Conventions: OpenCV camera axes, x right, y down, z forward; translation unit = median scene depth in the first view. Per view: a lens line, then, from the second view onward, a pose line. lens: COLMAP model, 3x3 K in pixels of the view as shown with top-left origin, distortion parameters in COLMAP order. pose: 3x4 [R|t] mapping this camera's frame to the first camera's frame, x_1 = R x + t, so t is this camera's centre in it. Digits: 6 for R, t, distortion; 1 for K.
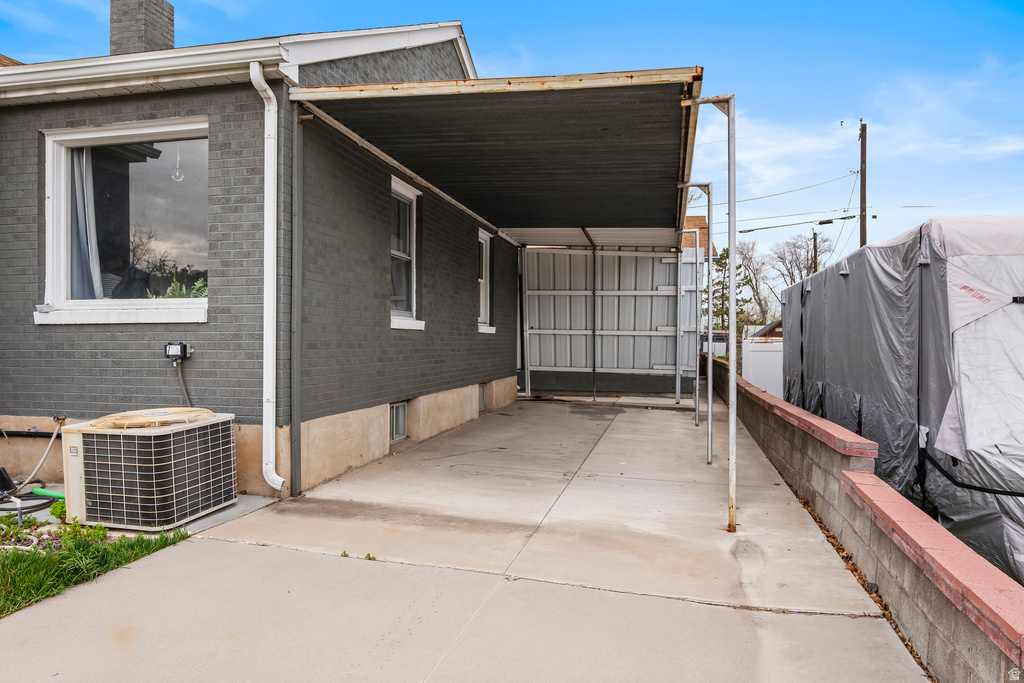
lens RADIAL K [[660.6, 0, 513.2], [0, 660.6, 344.6], [0, 0, 1]] dist [-0.006095, 0.000227]
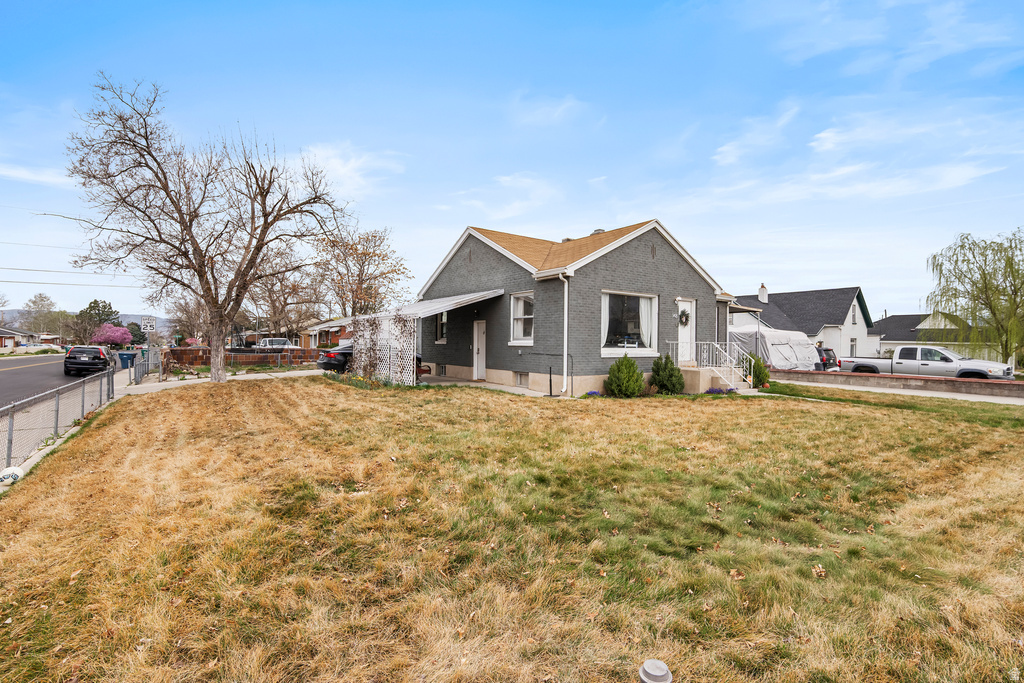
lens RADIAL K [[476.7, 0, 514.5], [0, 476.7, 341.8], [0, 0, 1]] dist [-0.020564, 0.001532]
pose [[0.650358, 0.007279, 0.759593, -4.881520], [-0.005906, 0.999972, -0.004527, -0.055313], [-0.759605, -0.001542, 0.650383, -0.217388]]
